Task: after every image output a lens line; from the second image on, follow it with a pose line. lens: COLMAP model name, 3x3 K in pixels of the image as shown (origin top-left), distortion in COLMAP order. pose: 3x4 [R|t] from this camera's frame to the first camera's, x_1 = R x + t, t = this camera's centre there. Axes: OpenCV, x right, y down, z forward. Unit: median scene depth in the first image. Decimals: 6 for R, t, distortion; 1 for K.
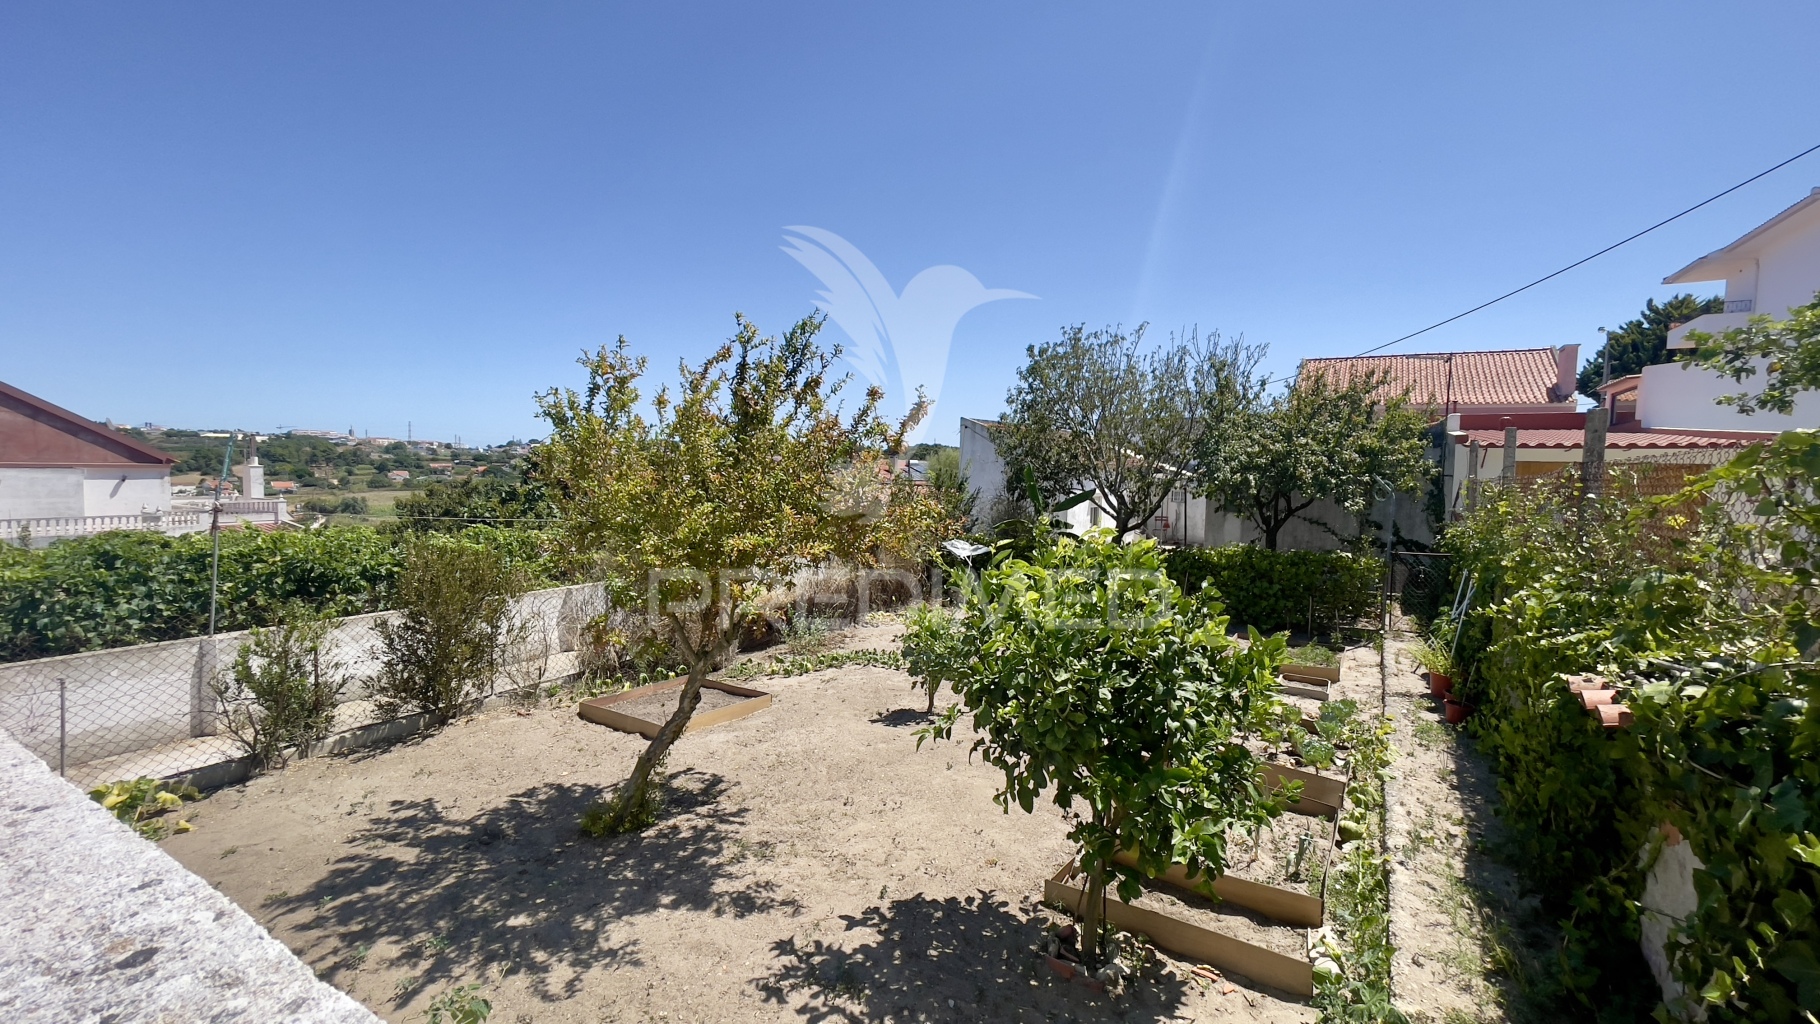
lens RADIAL K [[736.7, 0, 898.5], [0, 736.7, 479.0], [0, 0, 1]] dist [0.004574, 0.001846]
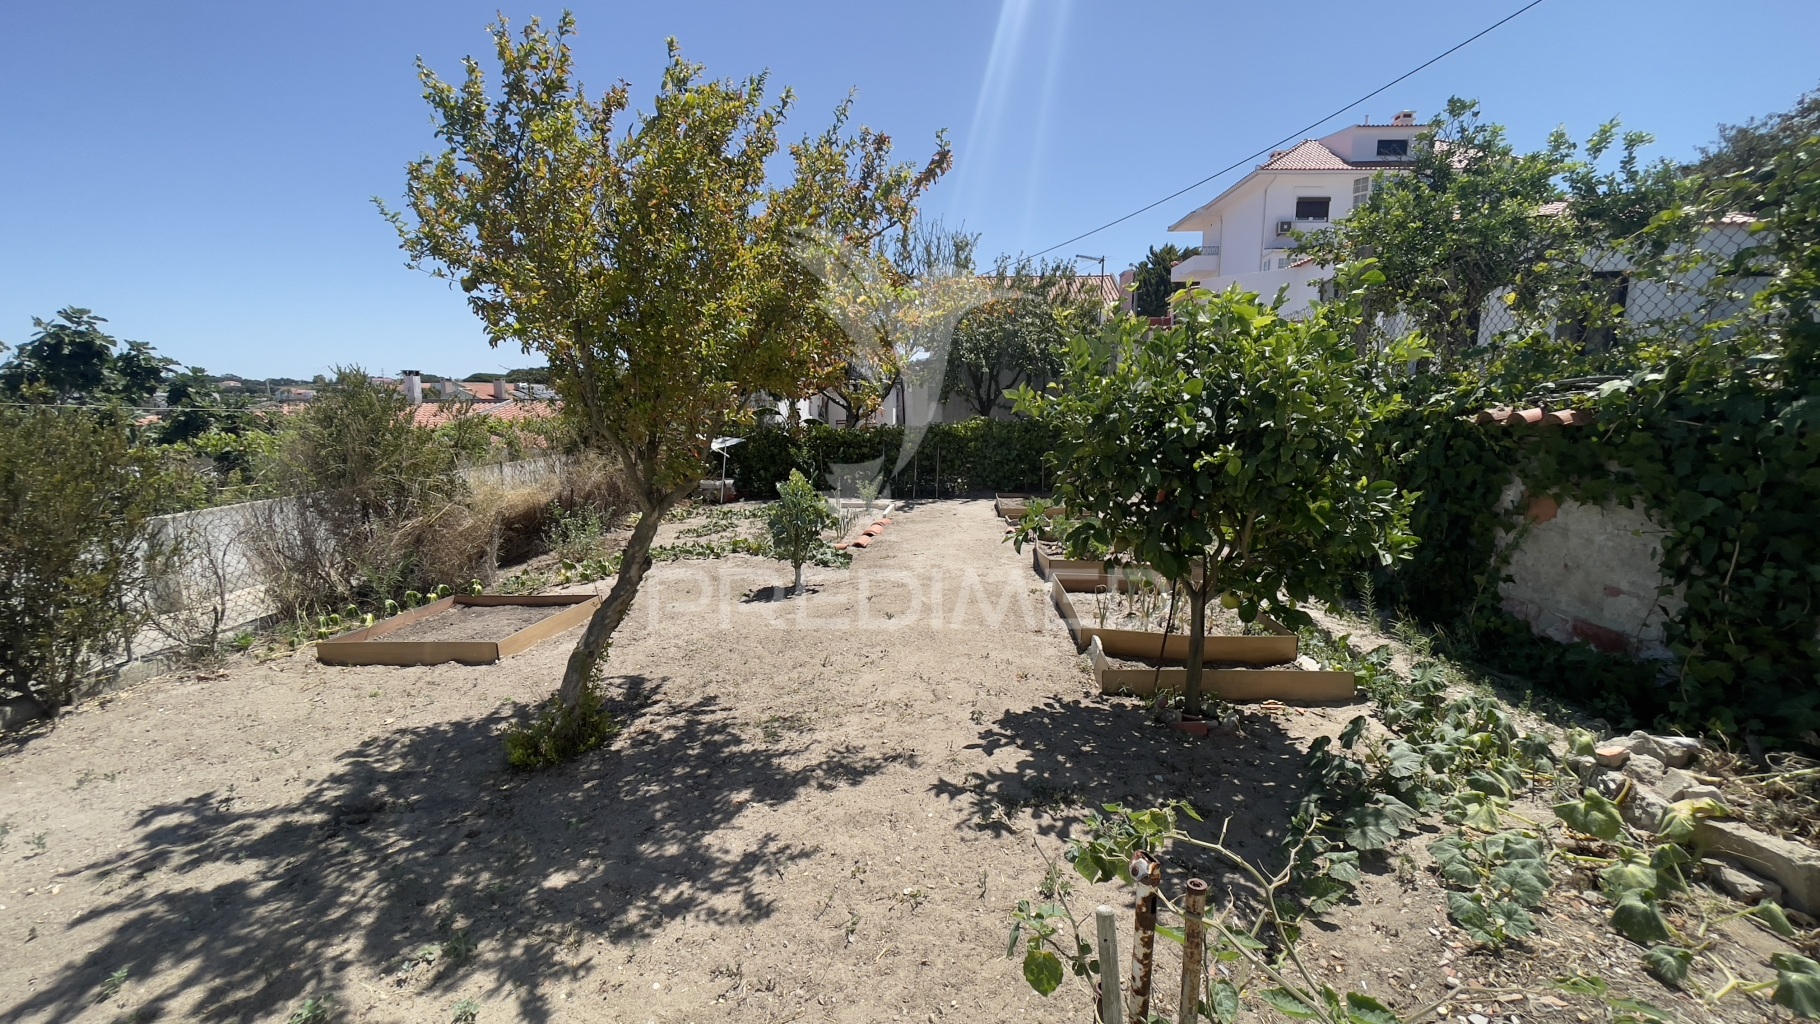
lens RADIAL K [[736.7, 0, 902.8], [0, 736.7, 492.3], [0, 0, 1]] dist [0.004574, 0.001846]
pose [[0.872528, -0.088989, 0.480391, -0.413050], [0.033818, 0.991914, 0.122323, 0.150955], [-0.487392, -0.090485, 0.868482, 0.251690]]
